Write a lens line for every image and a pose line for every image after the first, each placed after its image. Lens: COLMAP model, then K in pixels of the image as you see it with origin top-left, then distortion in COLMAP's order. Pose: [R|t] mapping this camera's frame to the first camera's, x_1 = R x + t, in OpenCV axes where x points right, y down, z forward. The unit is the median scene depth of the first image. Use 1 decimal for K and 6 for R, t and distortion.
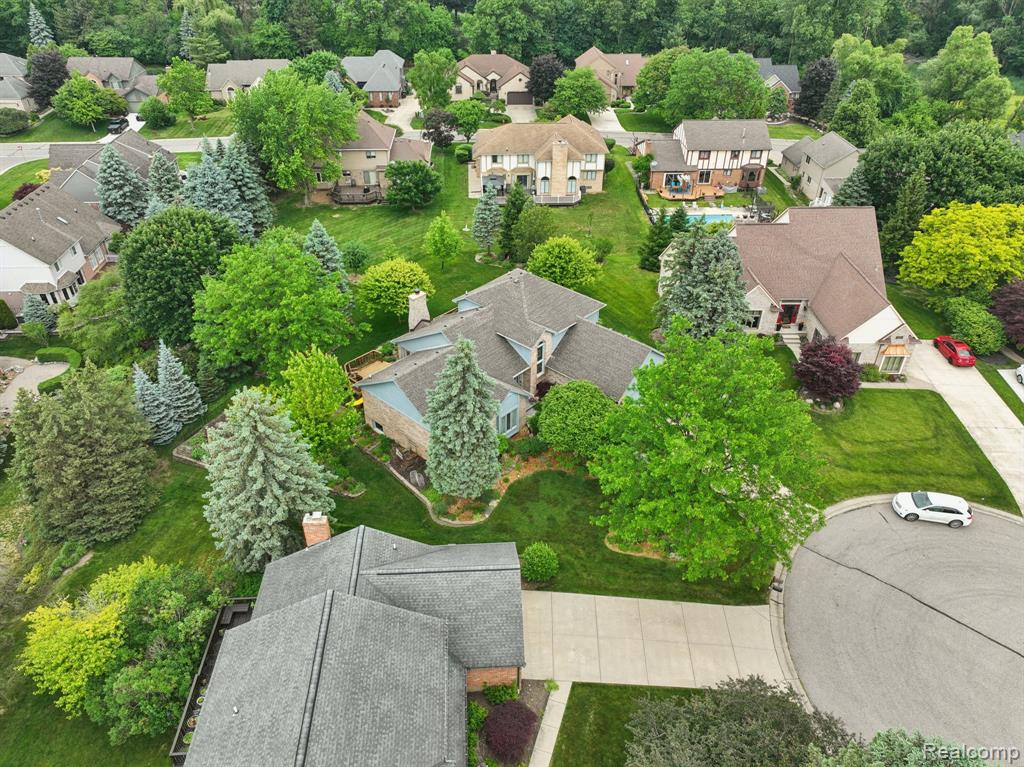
lens RADIAL K [[717.3, 0, 512.1], [0, 717.3, 385.7], [0, 0, 1]] dist [-0.000239, 0.015742]
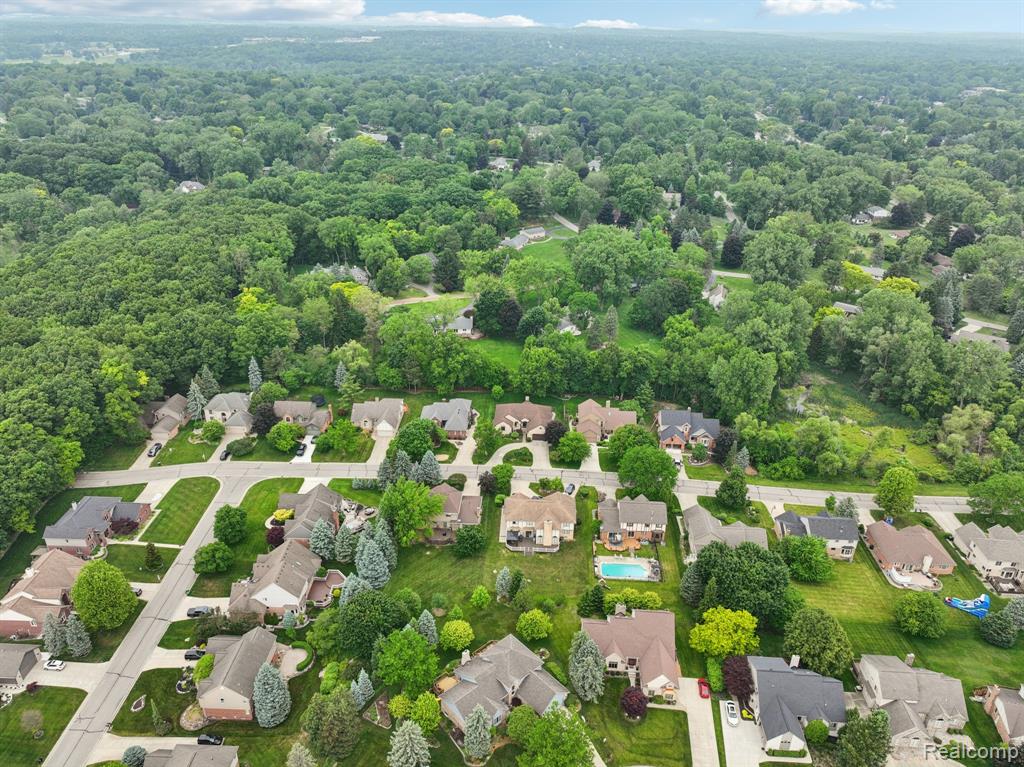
lens RADIAL K [[717.3, 0, 512.2], [0, 717.3, 387.3], [0, 0, 1]] dist [-0.000239, 0.015742]
pose [[0.995690, 0.050135, -0.078022, 0.098070], [-0.060933, 0.987871, -0.142823, -0.396565], [0.069915, 0.146962, 0.986668, -0.883887]]
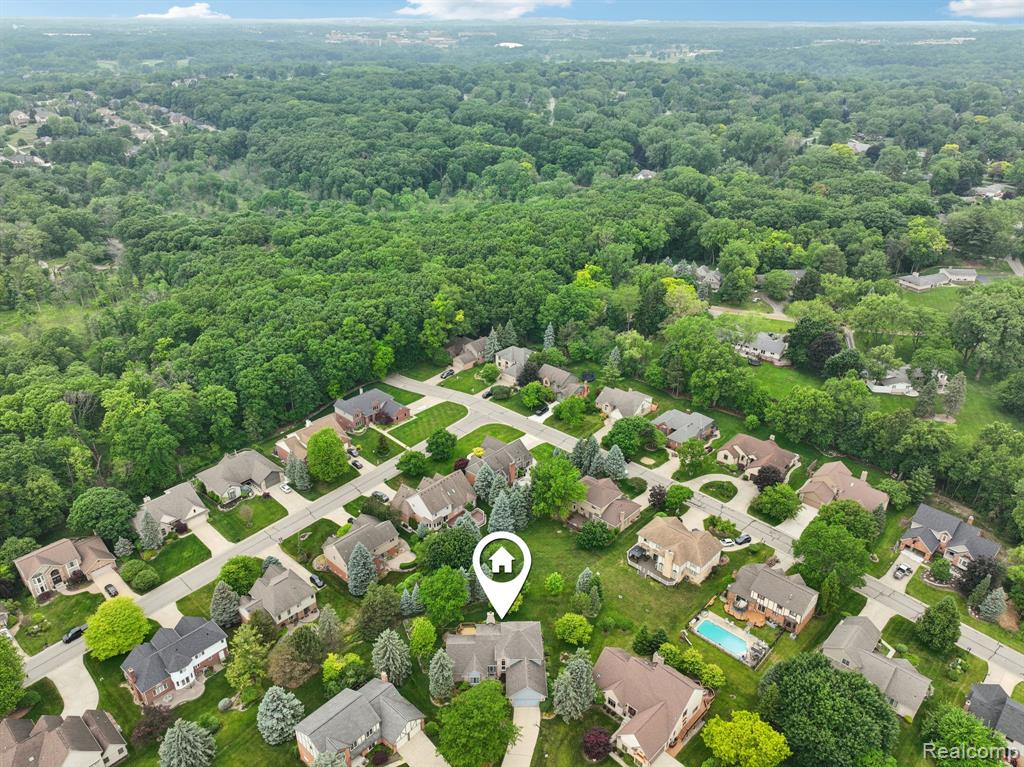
lens RADIAL K [[717.3, 0, 511.9], [0, 717.3, 389.3], [0, 0, 1]] dist [-0.000239, 0.015742]
pose [[0.697503, 0.327592, -0.637317, 0.760710], [-0.414519, 0.909932, 0.014055, -0.544756], [0.584520, 0.254377, 0.770473, -0.666690]]
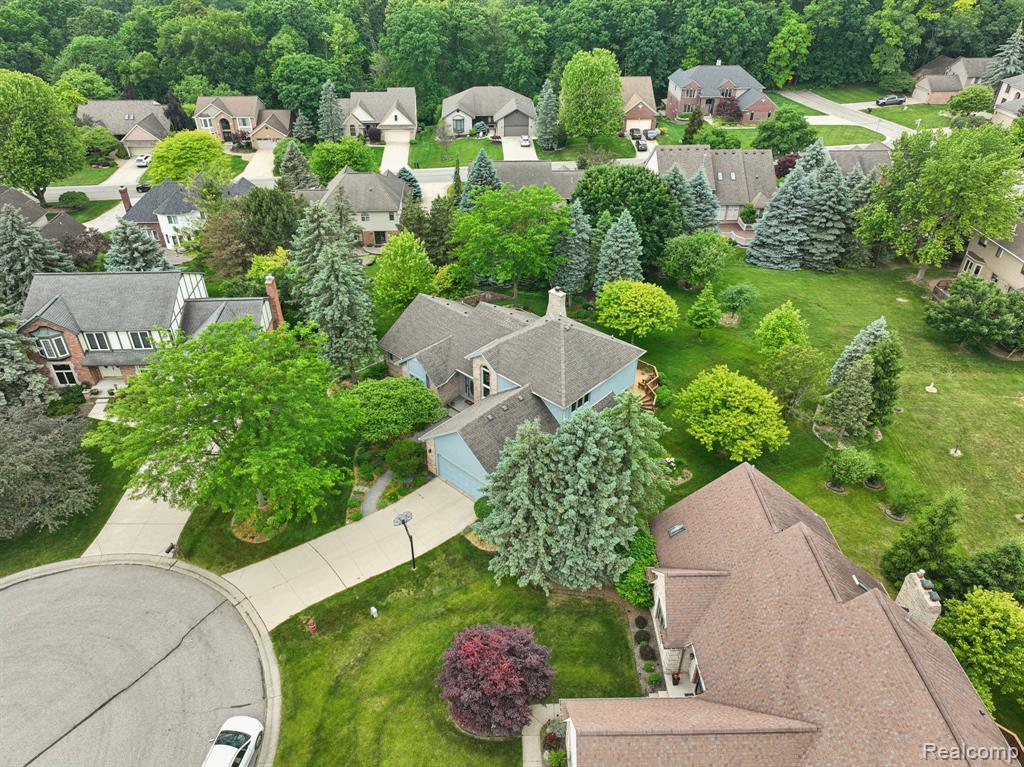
lens RADIAL K [[717.3, 0, 512.9], [0, 717.3, 387.9], [0, 0, 1]] dist [-0.000239, 0.015742]
pose [[0.005006, 0.568961, -0.822349, 0.465659], [-0.581367, 0.670757, 0.460540, -0.277766], [0.813626, 0.475782, 0.334133, 0.396742]]
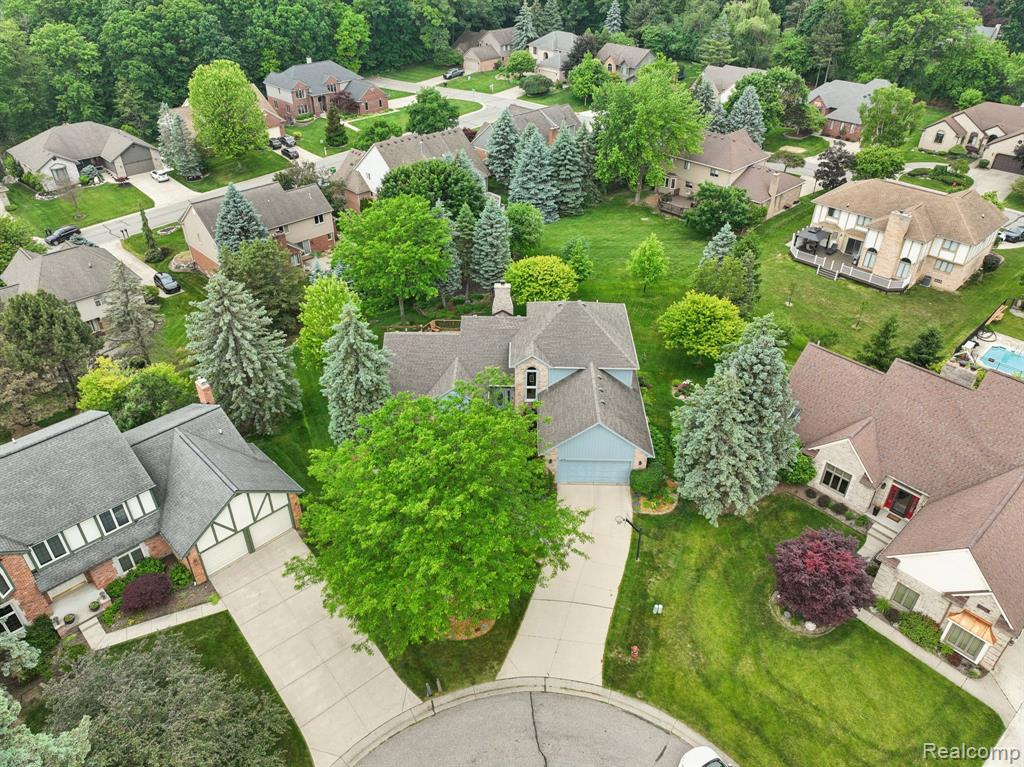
lens RADIAL K [[717.3, 0, 511.7], [0, 717.3, 386.5], [0, 0, 1]] dist [-0.000239, 0.015742]
pose [[0.661513, 0.427006, -0.616496, 0.343424], [-0.433282, 0.888595, 0.150550, -0.093824], [0.612101, 0.167526, 0.772831, 0.134837]]
